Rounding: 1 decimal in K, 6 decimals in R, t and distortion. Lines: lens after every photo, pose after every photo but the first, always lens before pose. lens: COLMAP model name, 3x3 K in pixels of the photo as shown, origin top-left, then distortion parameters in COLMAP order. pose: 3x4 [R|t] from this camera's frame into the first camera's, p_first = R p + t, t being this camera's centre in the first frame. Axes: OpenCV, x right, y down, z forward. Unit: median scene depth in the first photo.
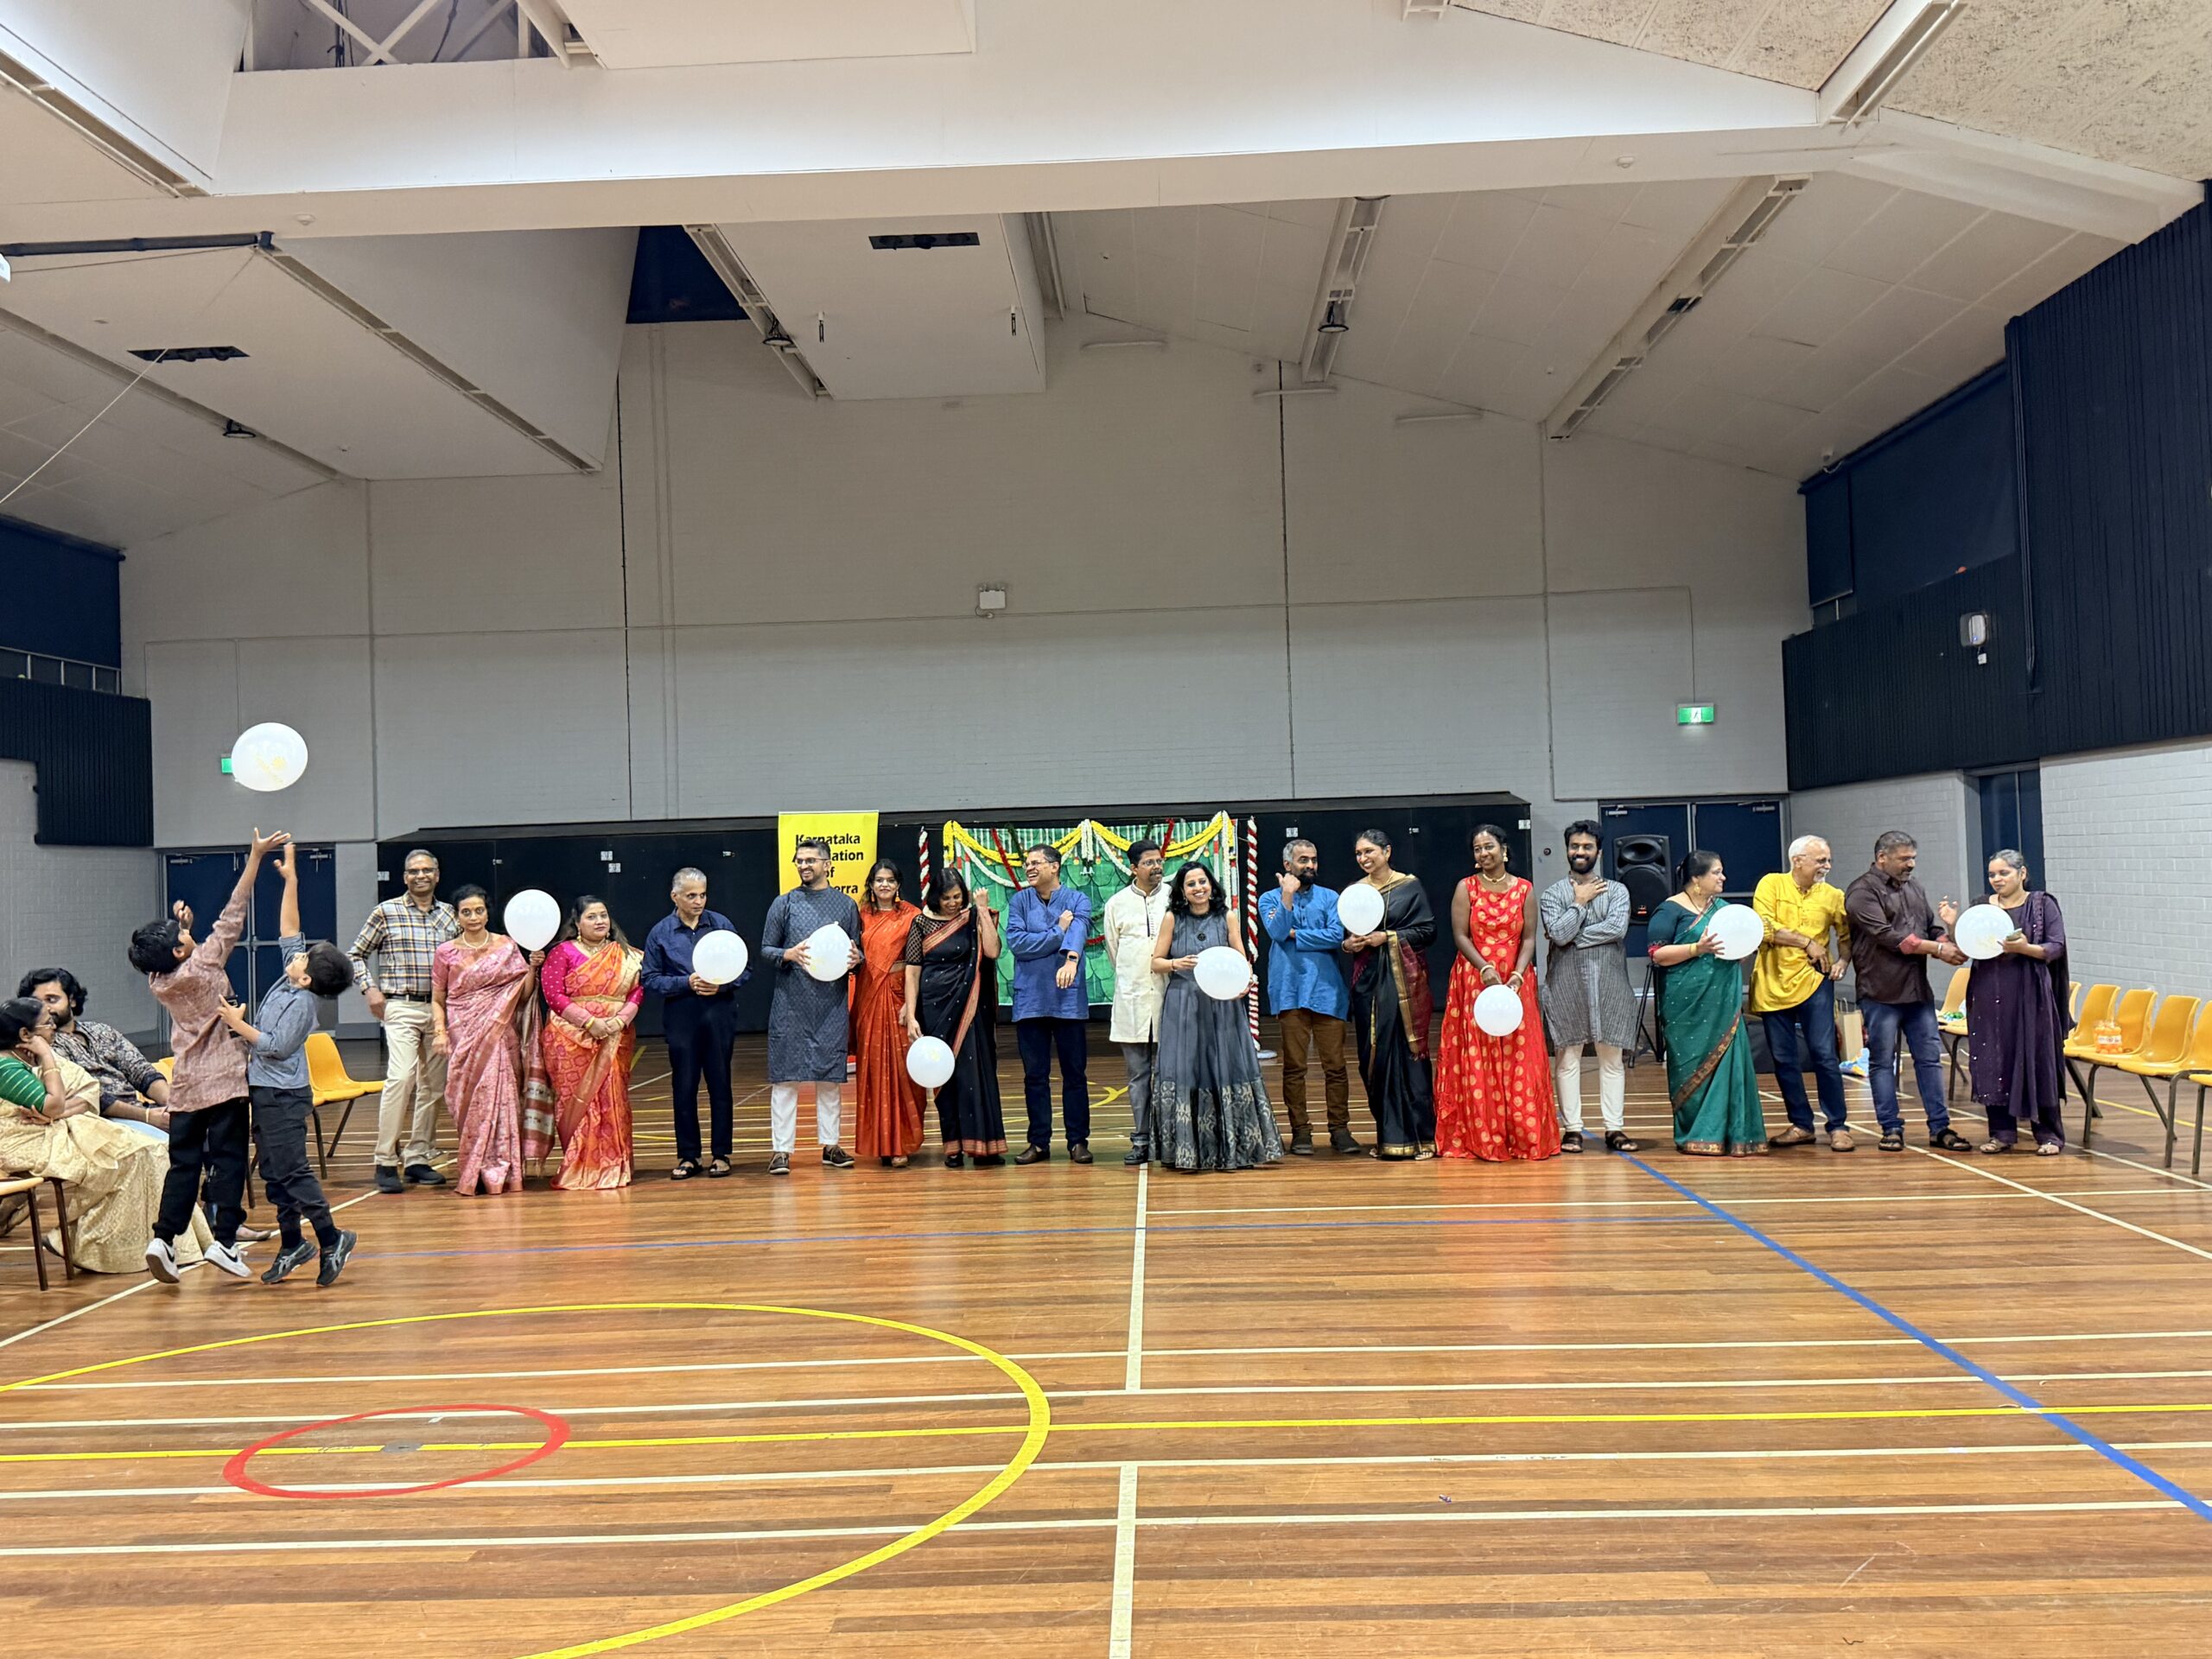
lens RADIAL K [[2005.2, 0, 1087.7], [0, 2005.2, 811.4], [0, 0, 1]] dist [0.158536, -0.299375]
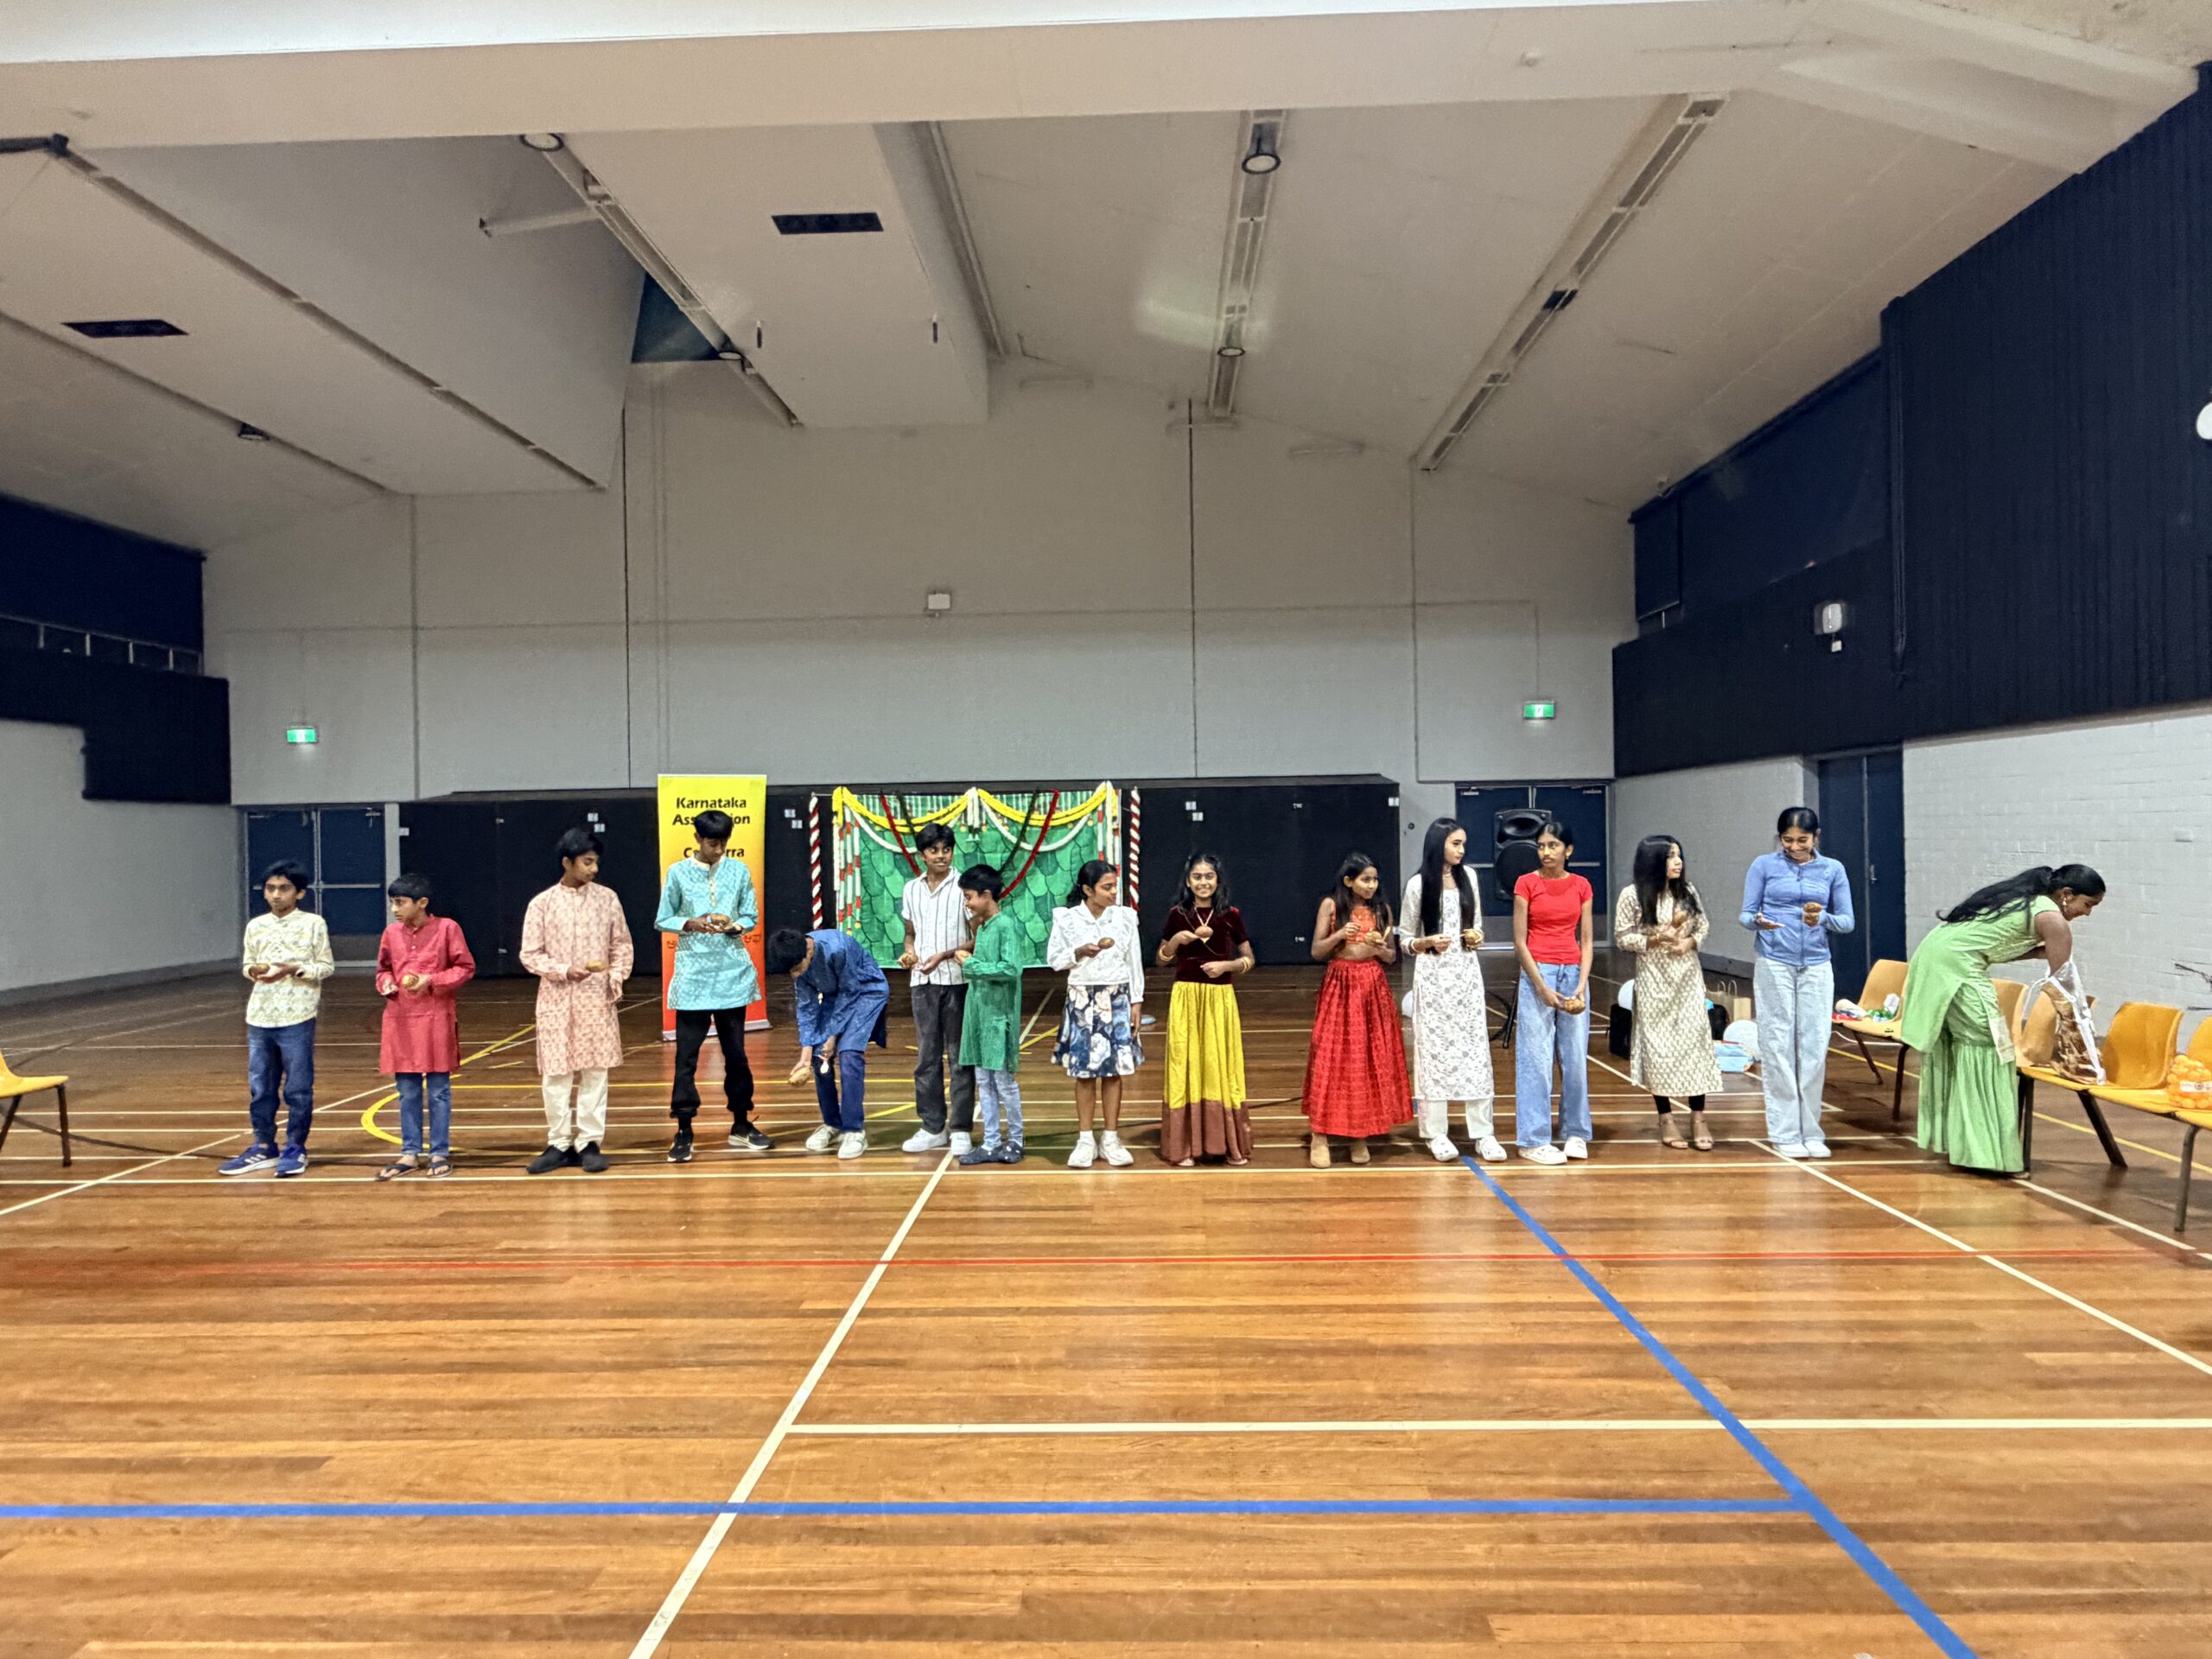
lens RADIAL K [[1263.0, 0, 1109.3], [0, 1263.0, 841.5], [0, 0, 1]] dist [-0.002882, 0.000780]
pose [[0.999876, 0.014958, 0.004968, 0.065728], [-0.015121, 0.999283, 0.034717, 0.008158], [-0.004445, -0.034788, 0.999385, 0.358171]]
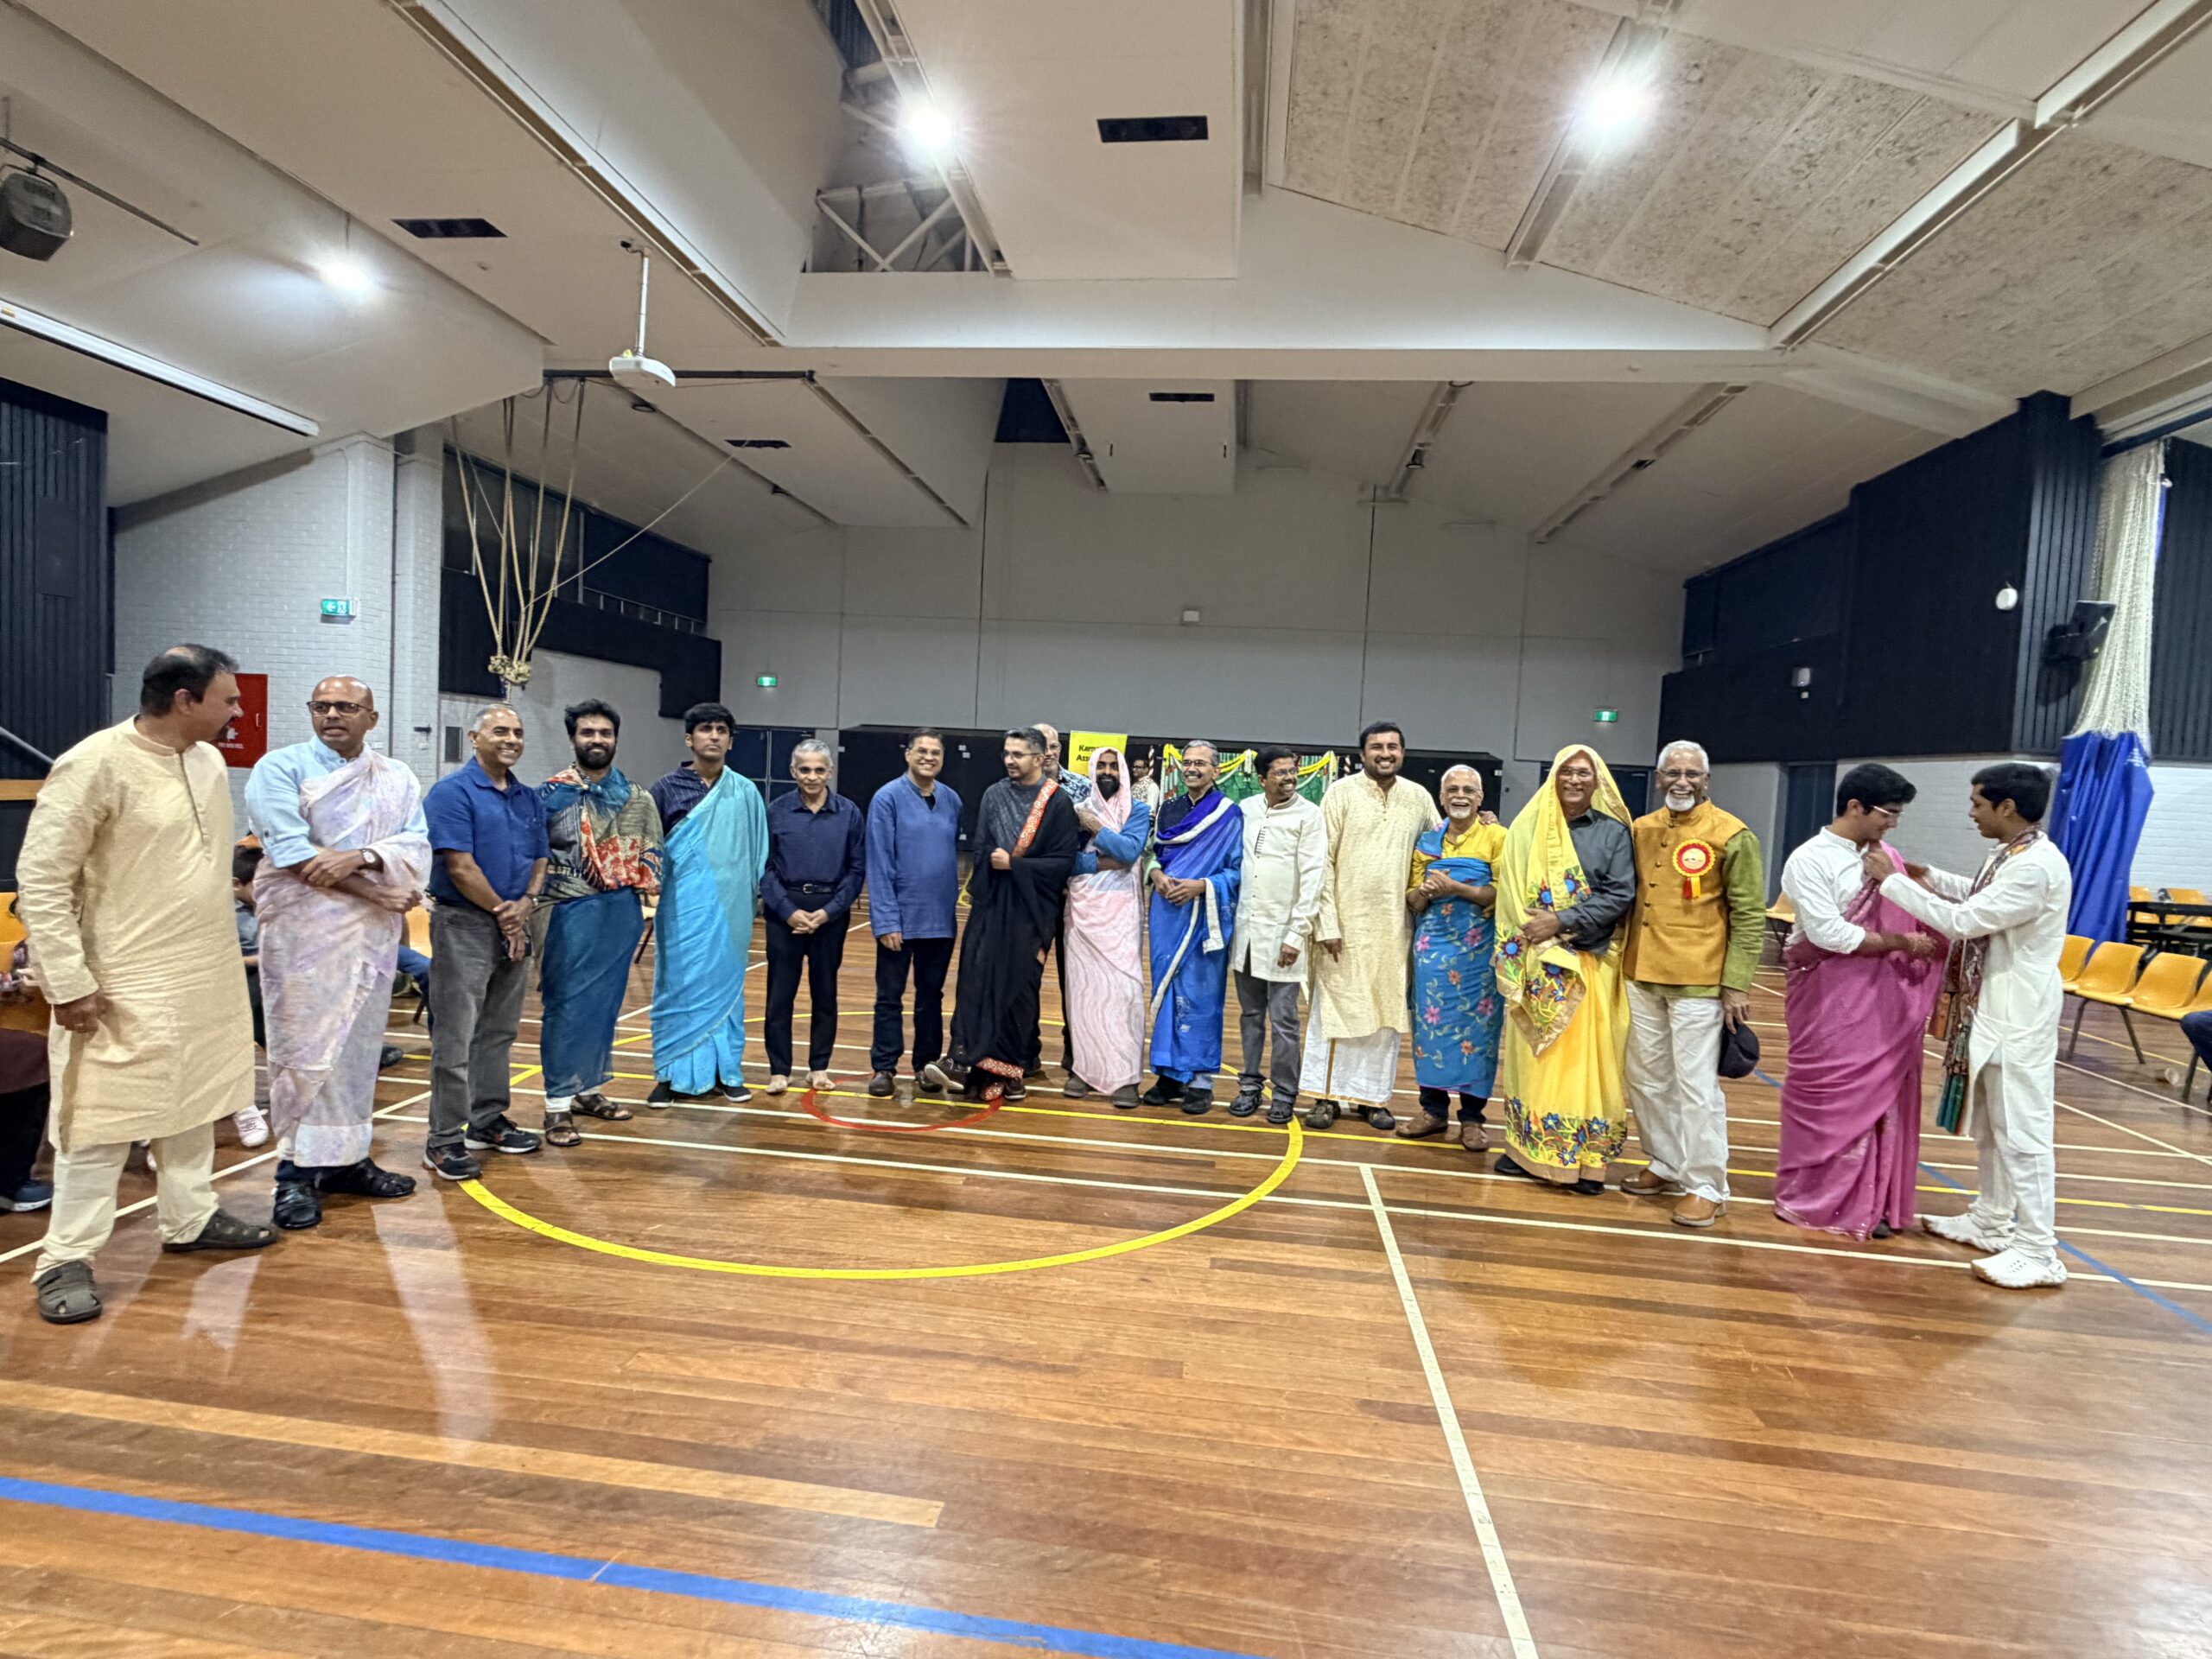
lens RADIAL K [[1116.9, 0, 1096.3], [0, 1116.9, 831.2], [0, 0, 1]] dist [0.002711, -0.000001]
pose [[0.992858, 0.086133, -0.082553, -0.044658], [-0.079146, 0.993277, 0.084476, 0.003213], [0.089274, -0.077339, 0.993000, 0.048691]]
